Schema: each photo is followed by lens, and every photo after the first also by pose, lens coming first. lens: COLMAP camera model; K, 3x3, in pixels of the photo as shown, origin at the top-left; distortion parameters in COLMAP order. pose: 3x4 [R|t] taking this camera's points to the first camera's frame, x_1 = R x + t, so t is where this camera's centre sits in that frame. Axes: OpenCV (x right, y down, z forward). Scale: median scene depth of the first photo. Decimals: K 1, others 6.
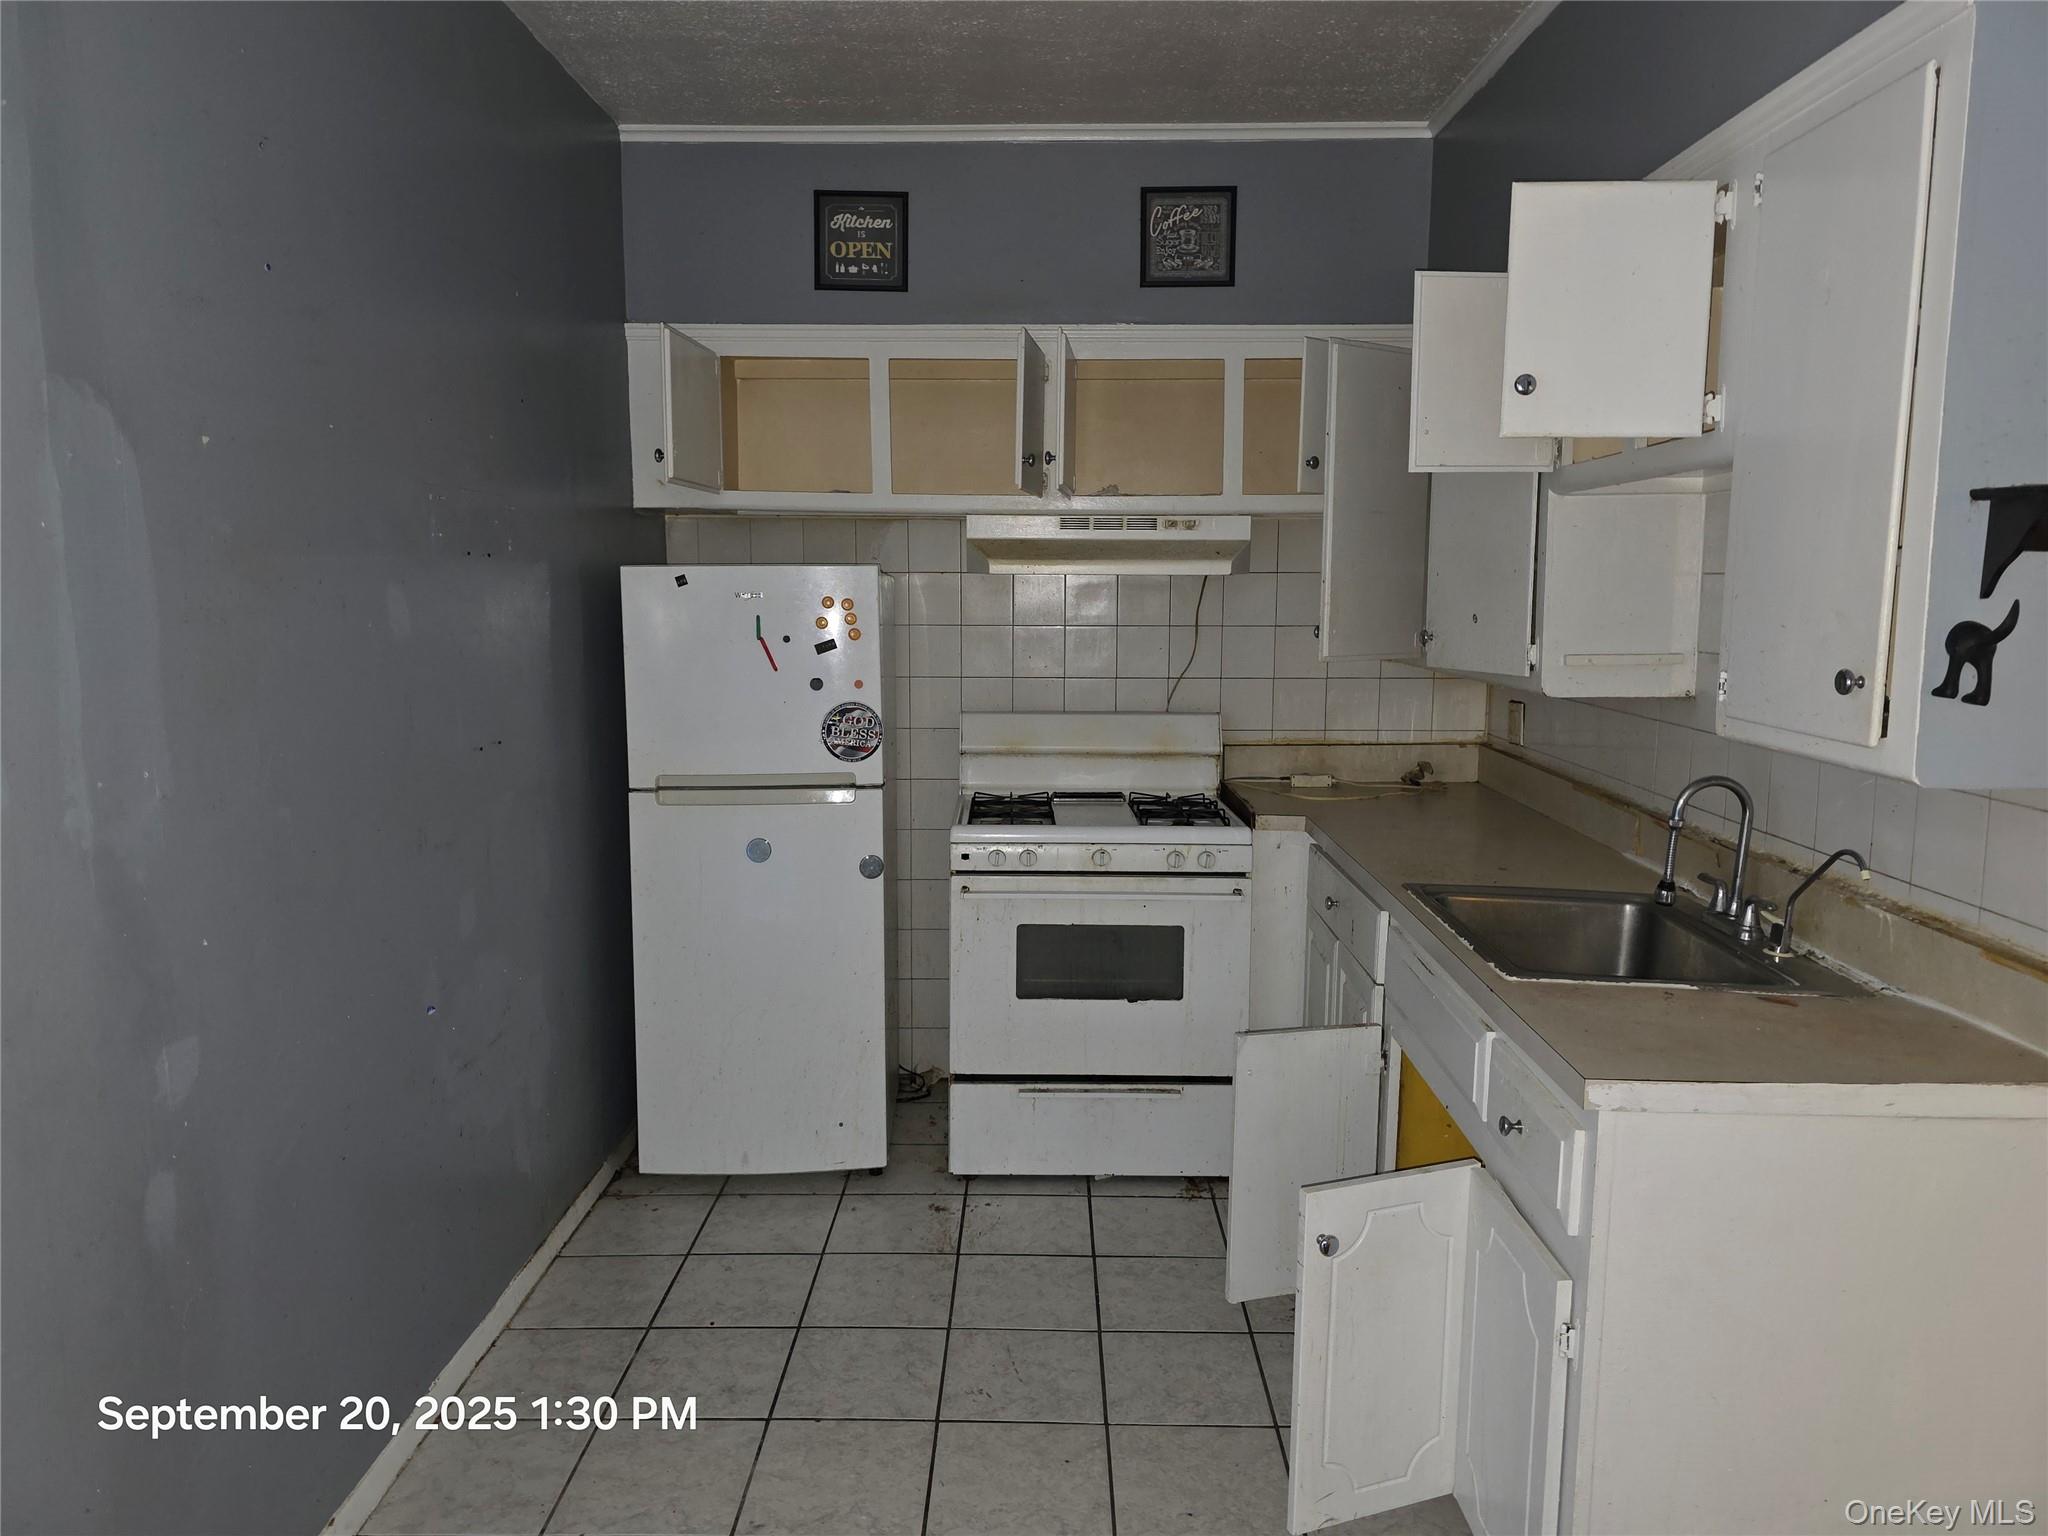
lens RADIAL K [[1388.2, 0, 1014.1], [0, 1388.2, 754.9], [0, 0, 1]] dist [0.053911, -0.046239]
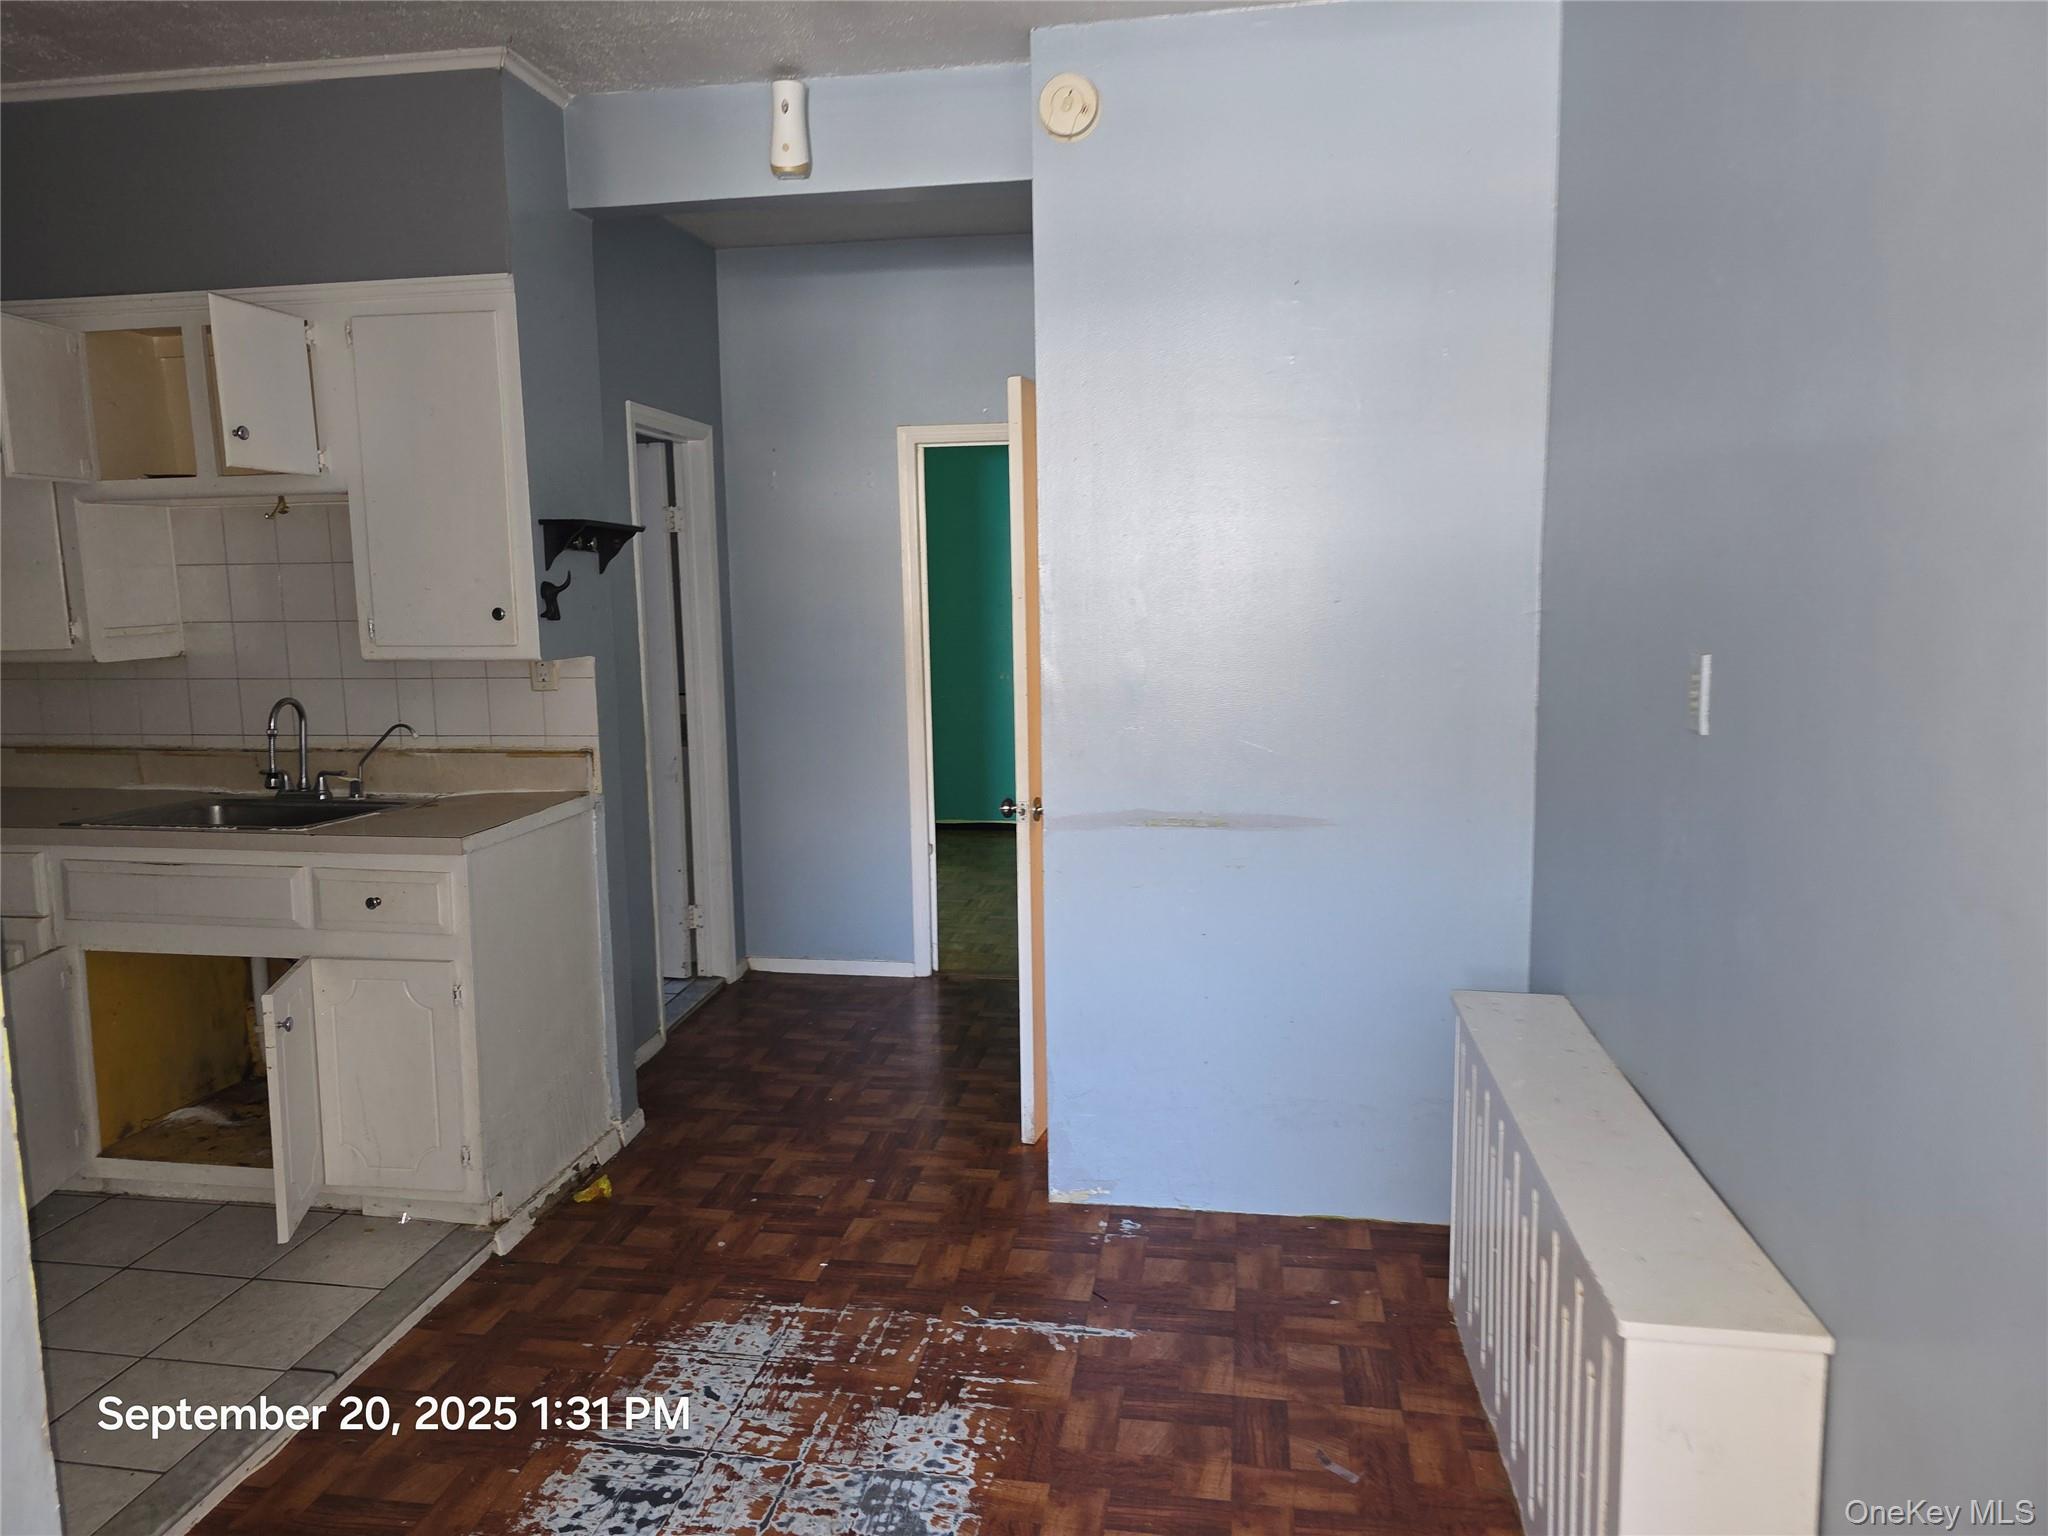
lens RADIAL K [[1388.2, 0, 1014.1], [0, 1388.2, 754.9], [0, 0, 1]] dist [0.053911, -0.046239]
pose [[0.158089, -0.128223, 0.979064, -1.006981], [0.141181, 0.984281, 0.106110, 0.030081], [-0.977280, 0.121451, 0.173707, -0.023466]]
